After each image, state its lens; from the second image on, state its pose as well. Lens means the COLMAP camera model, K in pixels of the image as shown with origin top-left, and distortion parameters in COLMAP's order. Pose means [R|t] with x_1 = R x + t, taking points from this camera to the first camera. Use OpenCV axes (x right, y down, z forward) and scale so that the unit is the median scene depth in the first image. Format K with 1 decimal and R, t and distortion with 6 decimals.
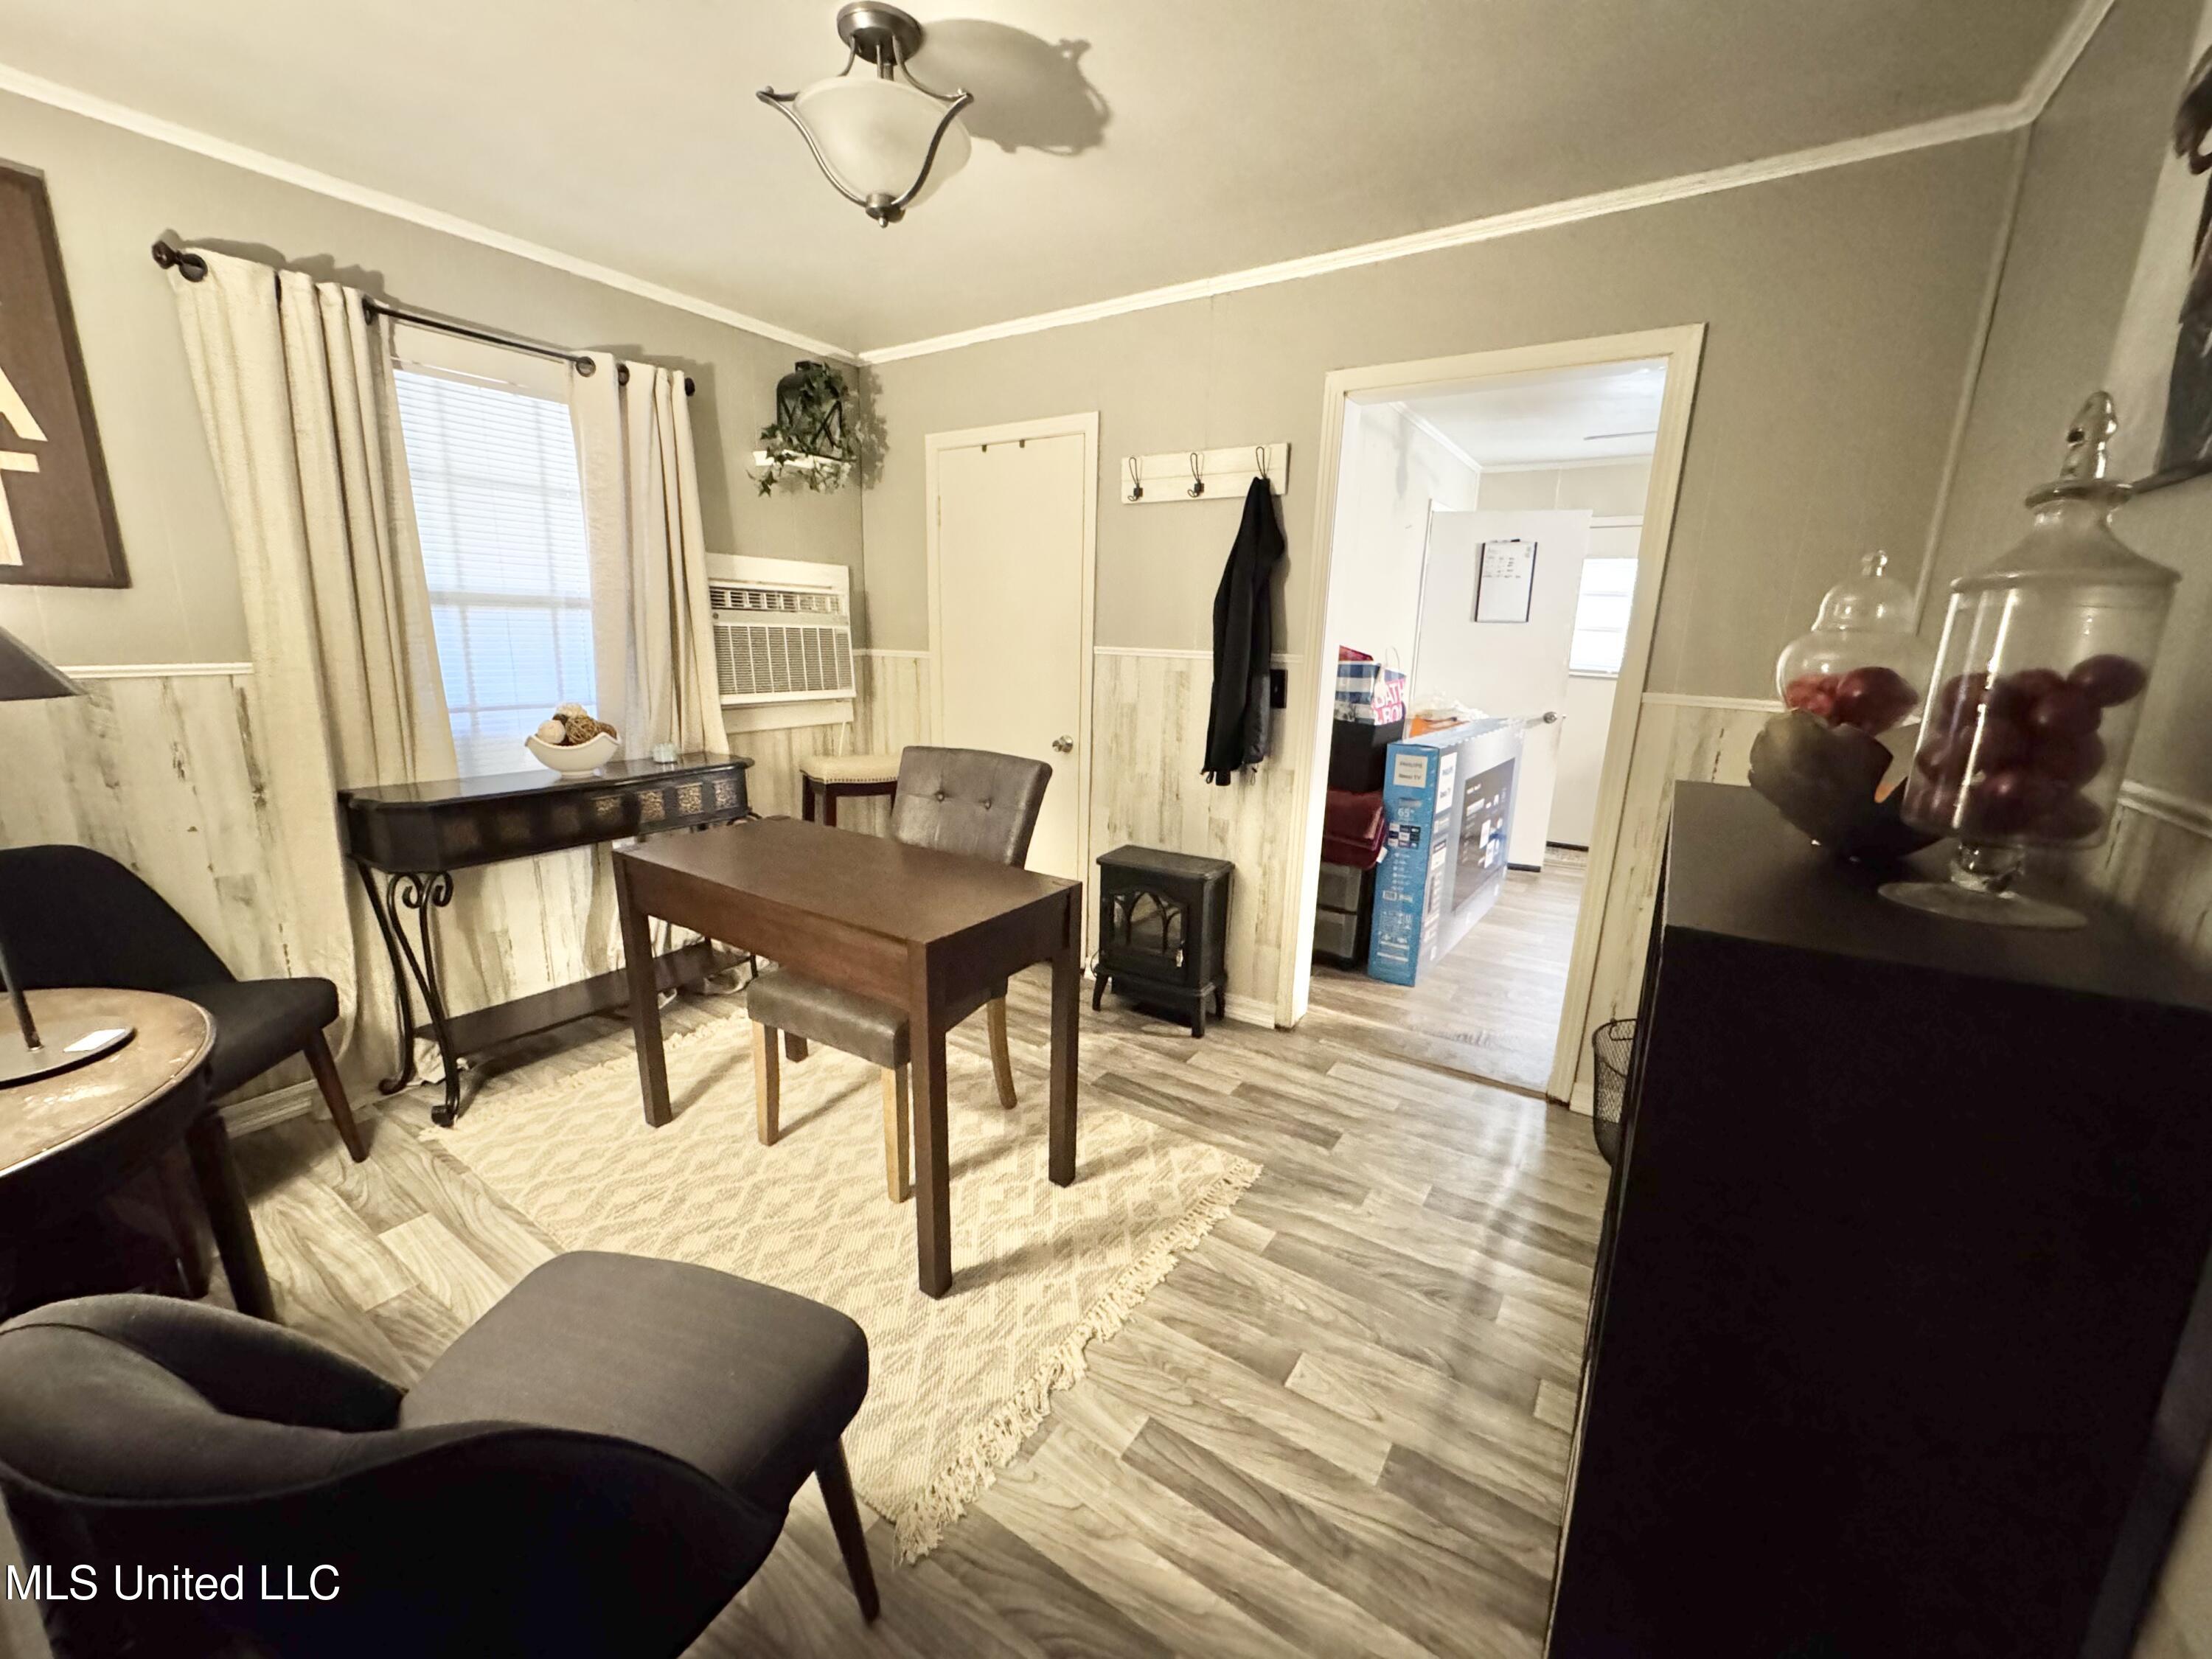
lens RADIAL K [[884.3, 0, 1106.0], [0, 884.3, 829.5], [0, 0, 1]] dist [-0.000602, 0.000132]
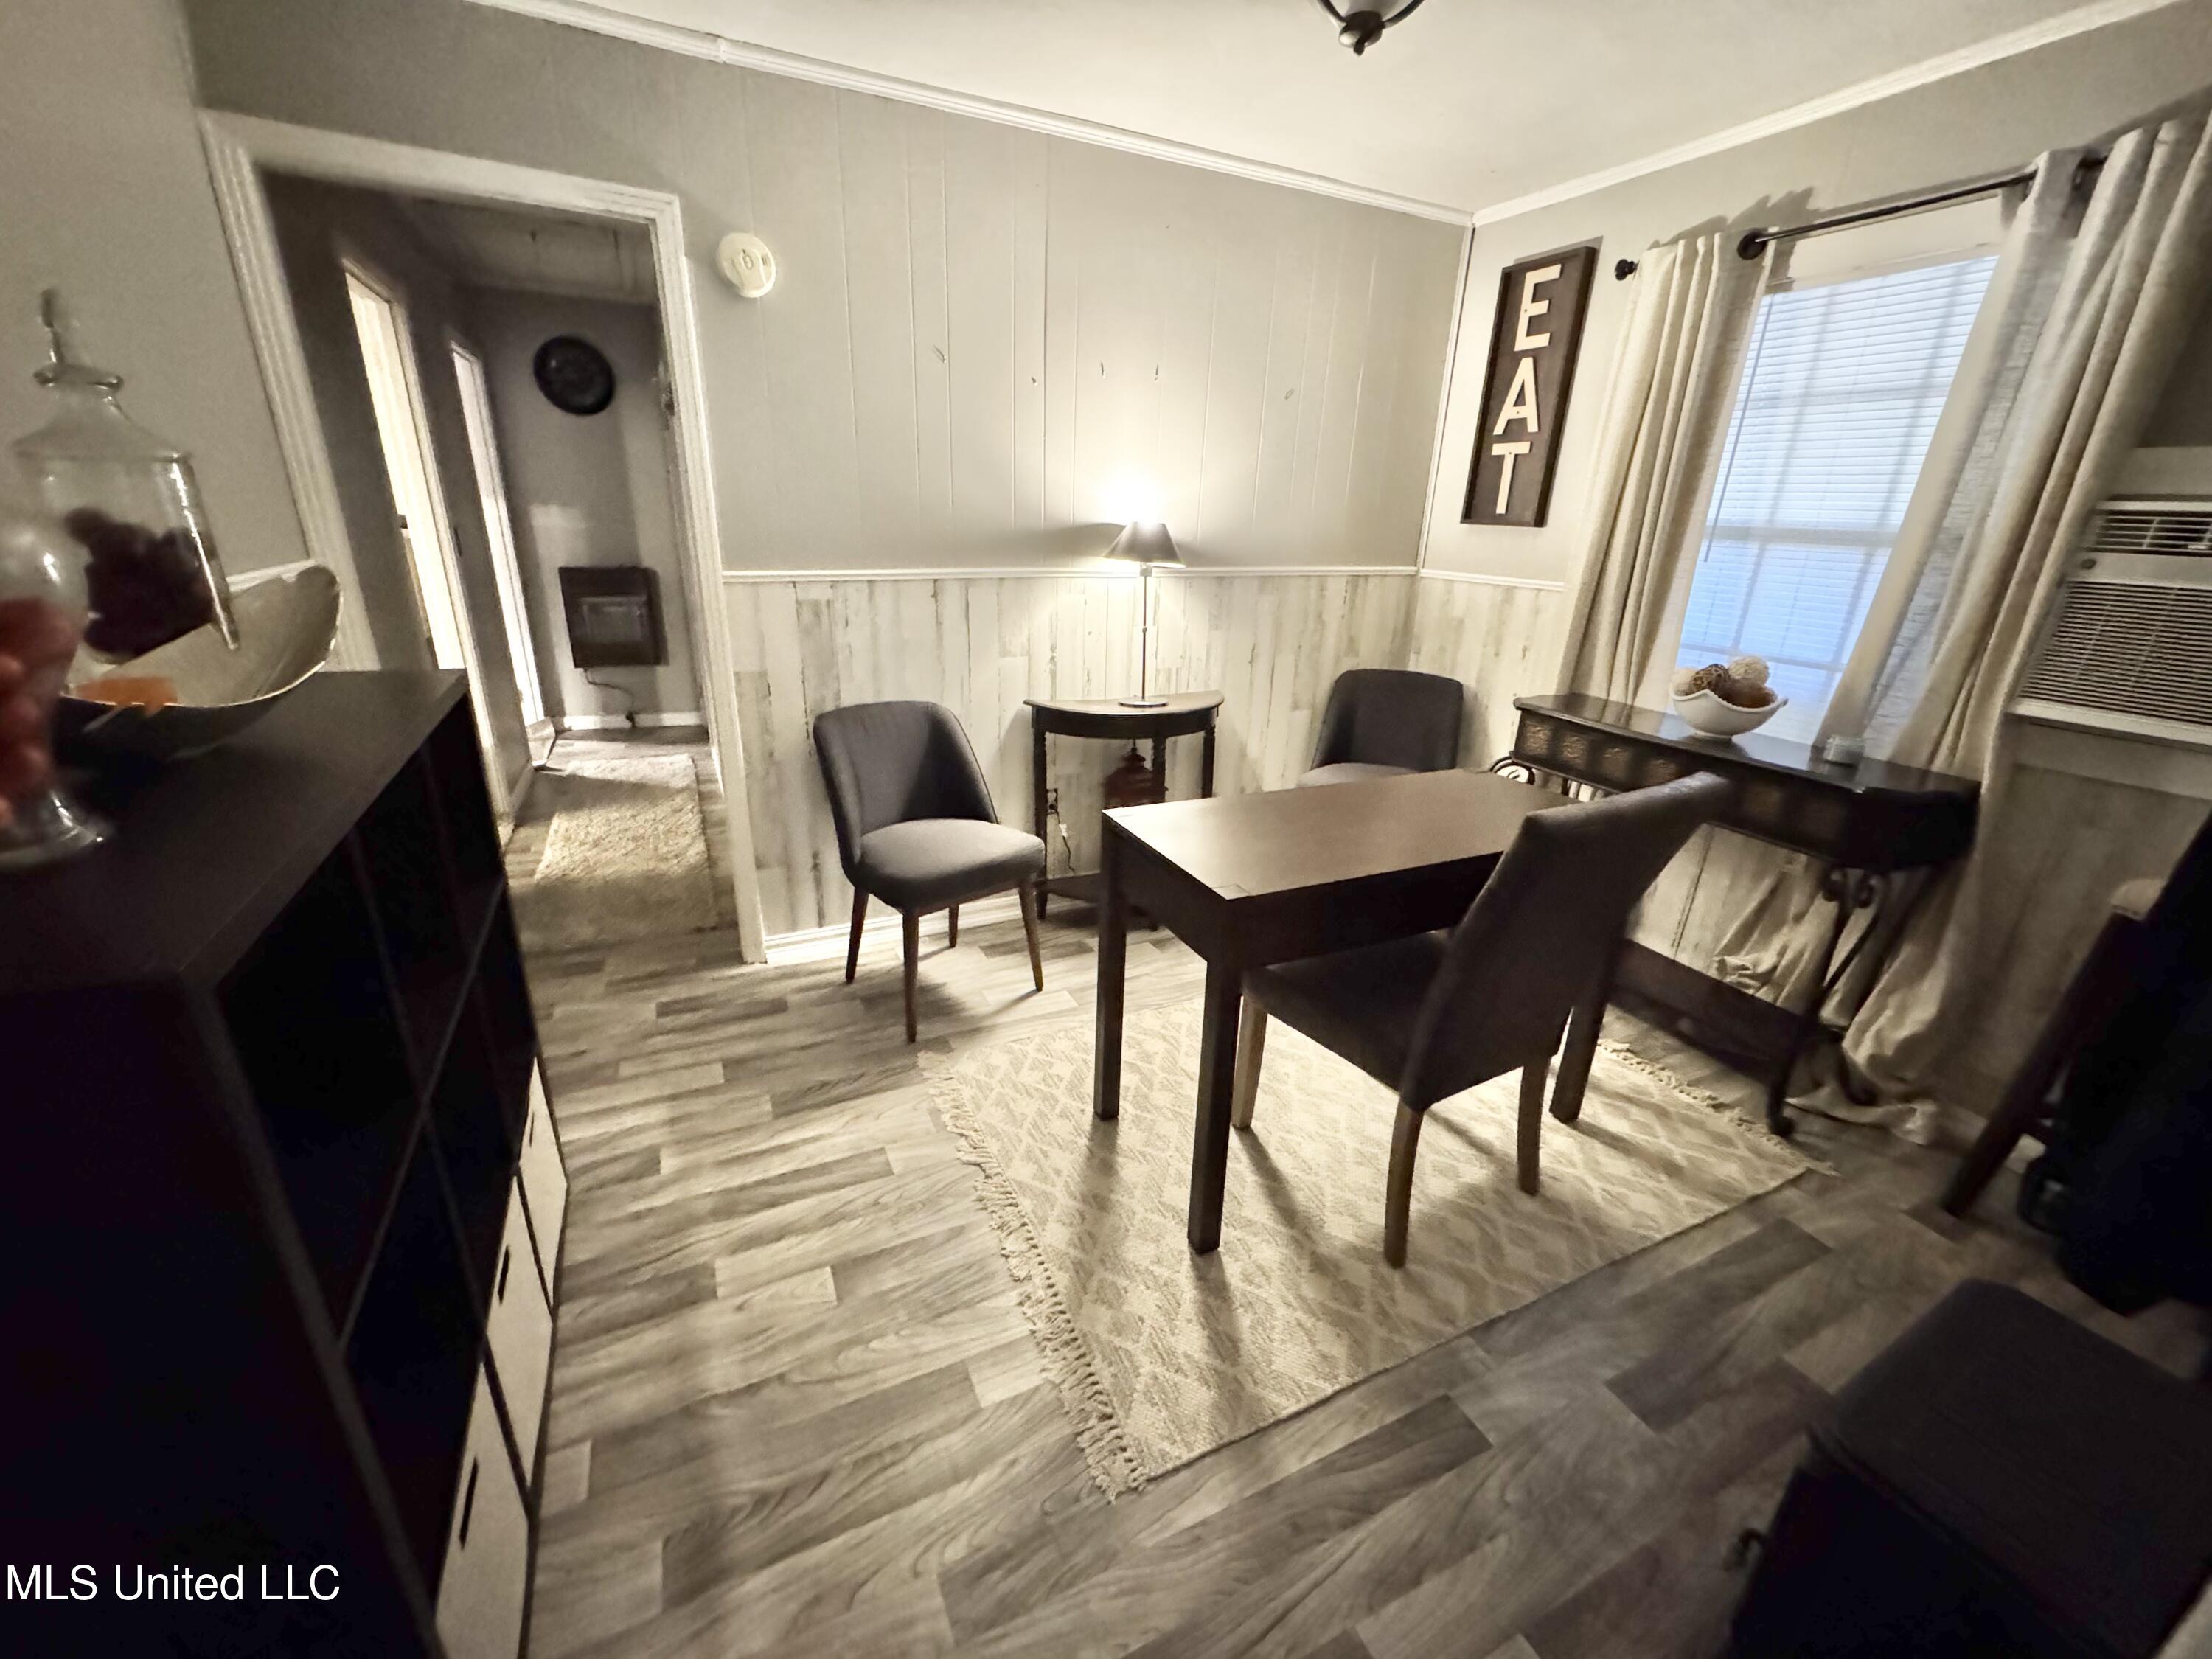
lens RADIAL K [[884.3, 0, 1106.0], [0, 884.3, 829.5], [0, 0, 1]] dist [-0.000602, 0.000132]
pose [[-0.516917, 0.251398, -0.818288, 0.723531], [-0.236893, 0.876563, 0.418949, -0.325832], [0.822605, 0.410409, -0.393556, 1.398771]]
